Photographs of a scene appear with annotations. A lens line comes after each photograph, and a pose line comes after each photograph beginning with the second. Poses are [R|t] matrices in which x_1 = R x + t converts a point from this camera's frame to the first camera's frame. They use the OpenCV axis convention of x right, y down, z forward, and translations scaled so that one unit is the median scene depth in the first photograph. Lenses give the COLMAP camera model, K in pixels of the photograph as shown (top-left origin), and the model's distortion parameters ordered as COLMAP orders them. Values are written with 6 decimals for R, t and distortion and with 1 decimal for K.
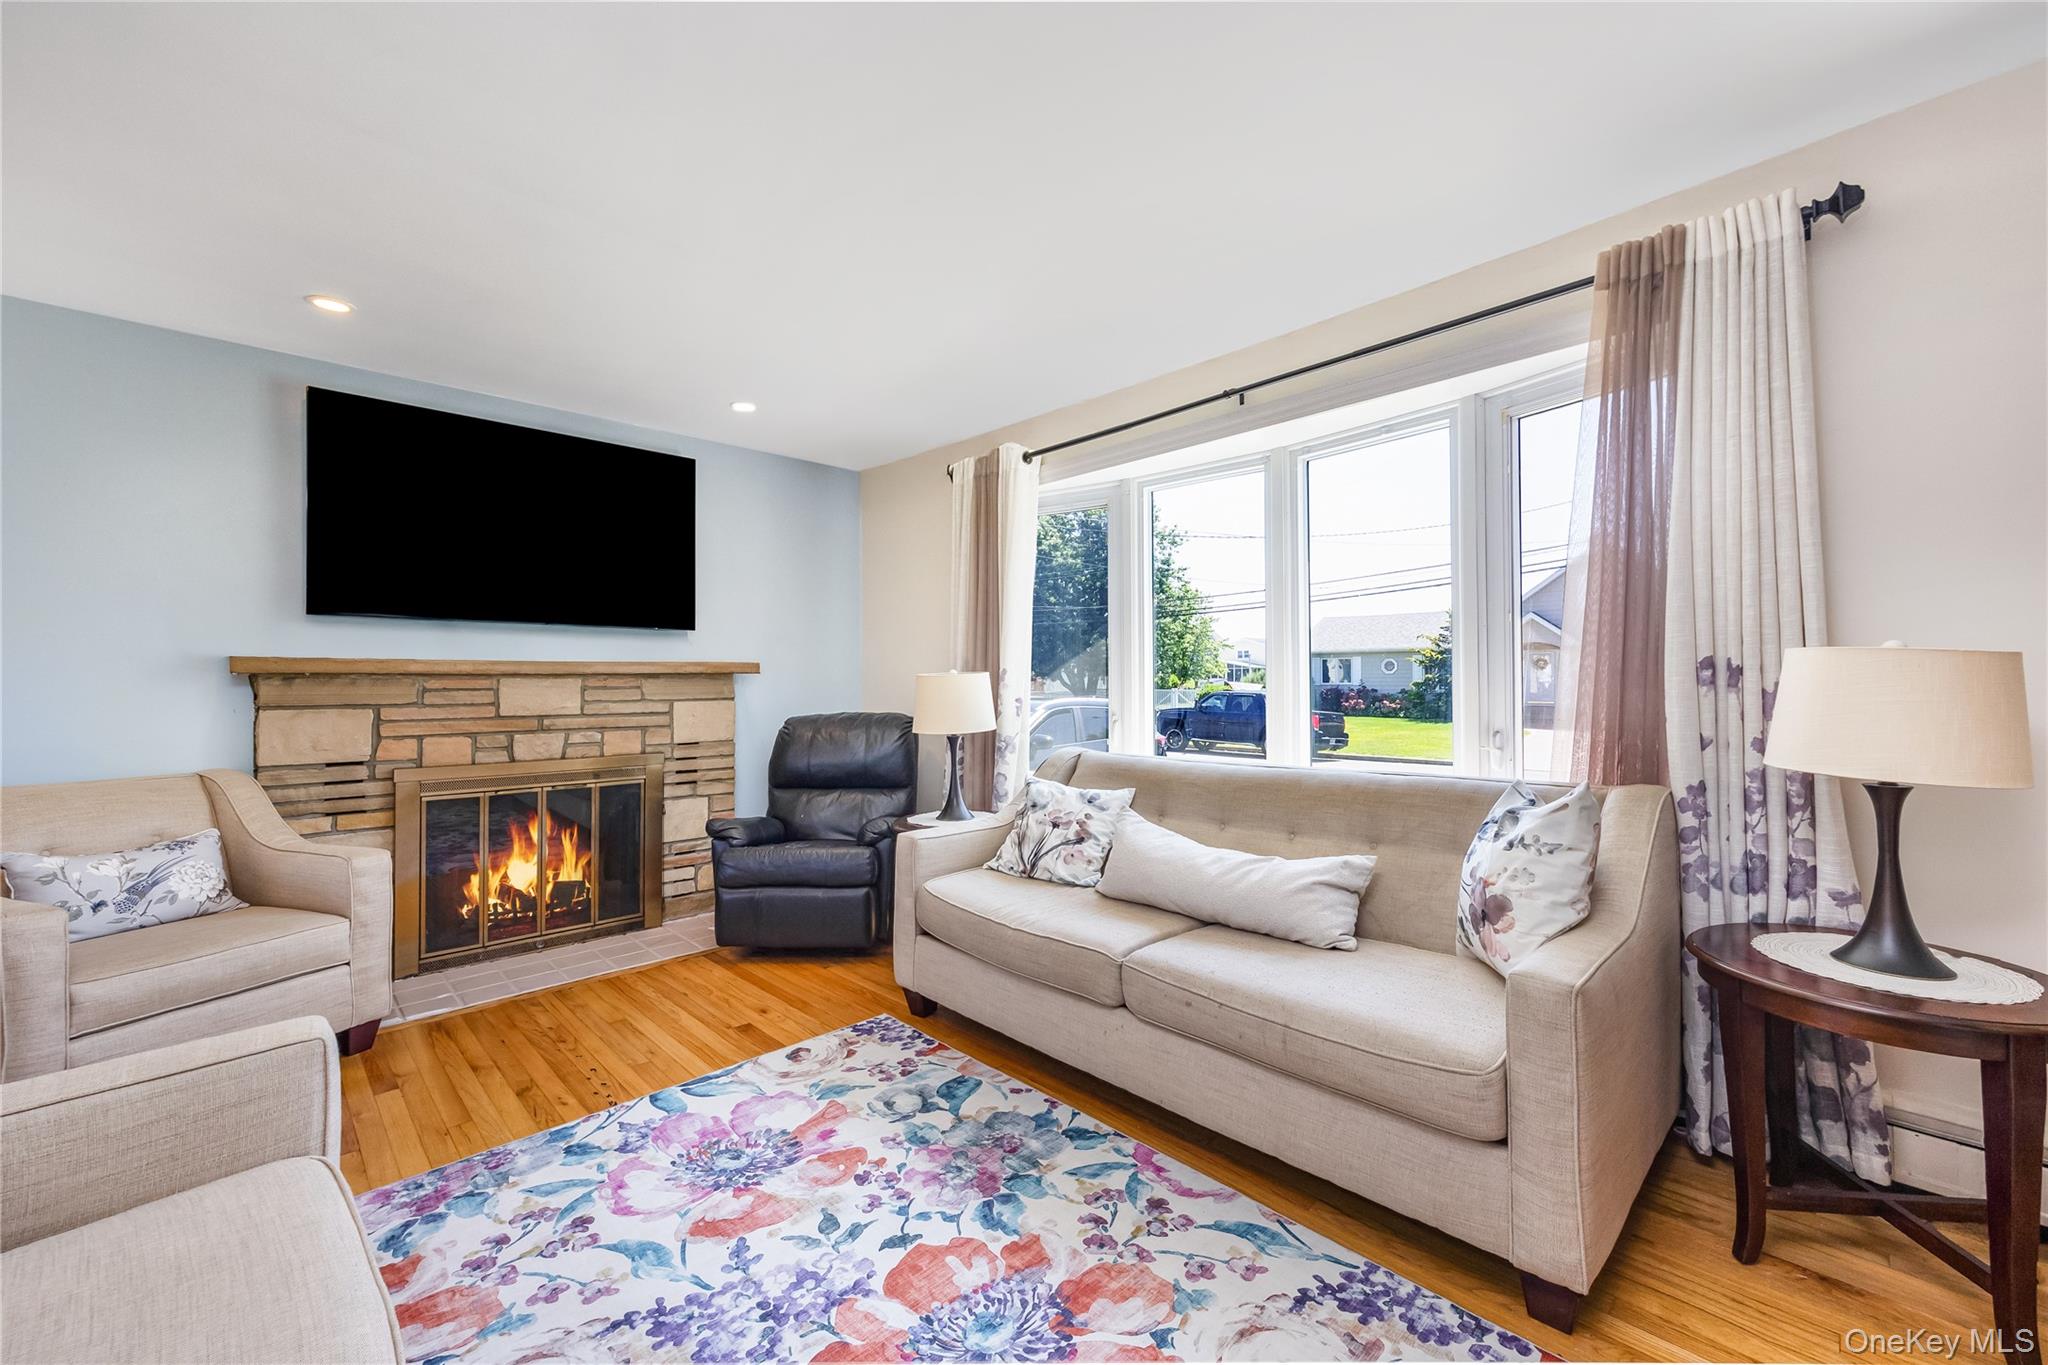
lens RADIAL K [[807.0, 0, 1041.1], [0, 807.0, 675.0], [0, 0, 1]] dist [-0.003754, 0.000115]
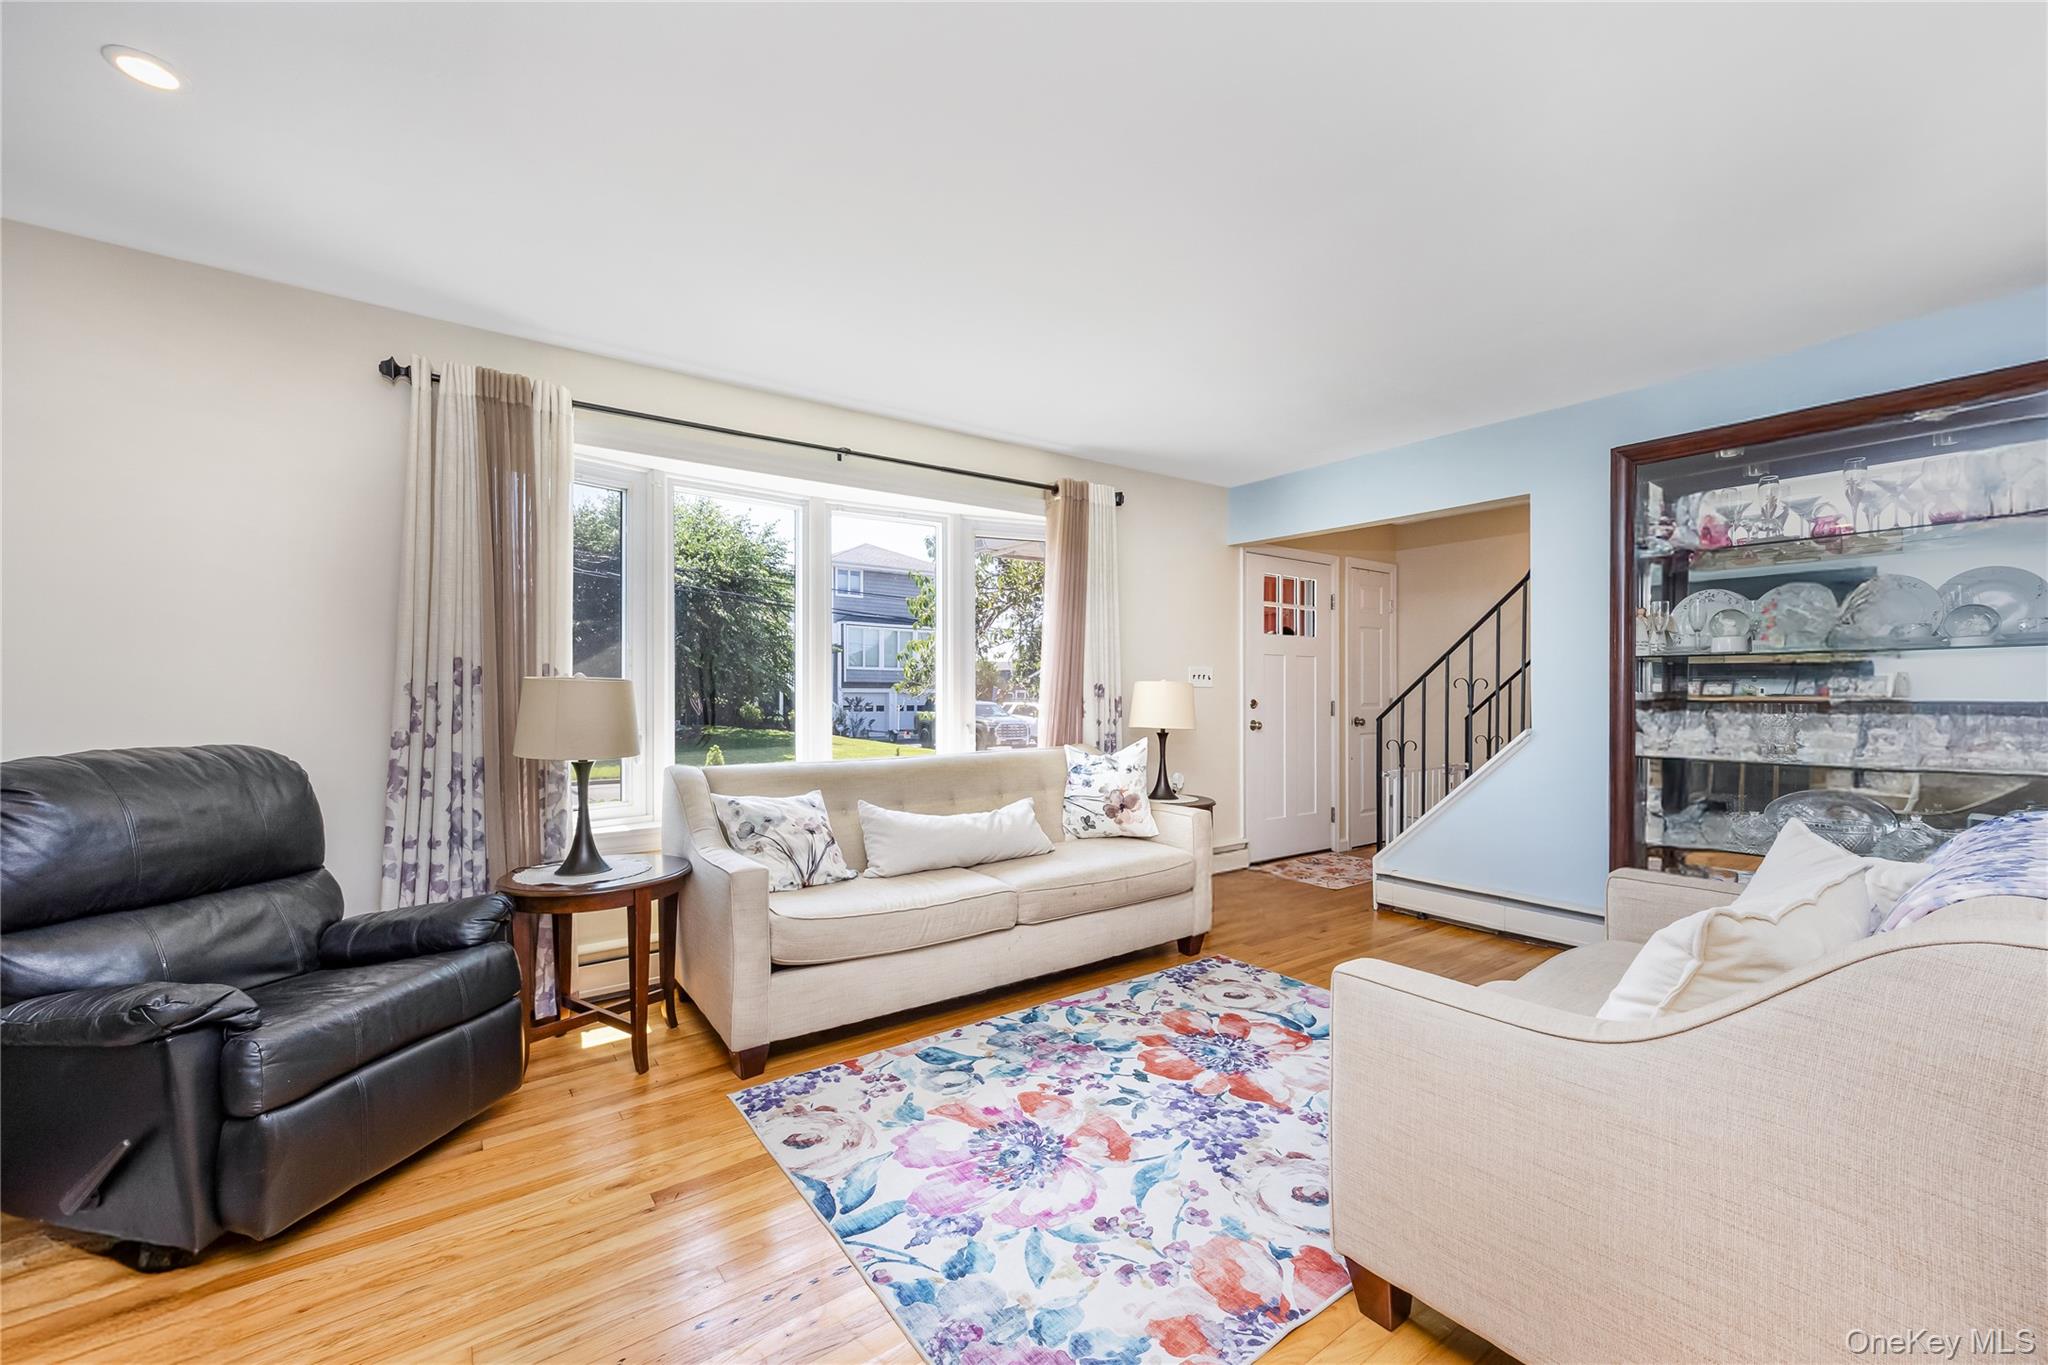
lens RADIAL K [[807.0, 0, 1042.7], [0, 807.0, 693.0], [0, 0, 1]] dist [-0.003754, 0.000115]
pose [[0.147257, 0.003729, 0.989091, -1.450352], [-0.008775, 0.999958, -0.002464, 0.013390], [-0.989059, -0.008316, 0.147284, 0.850561]]
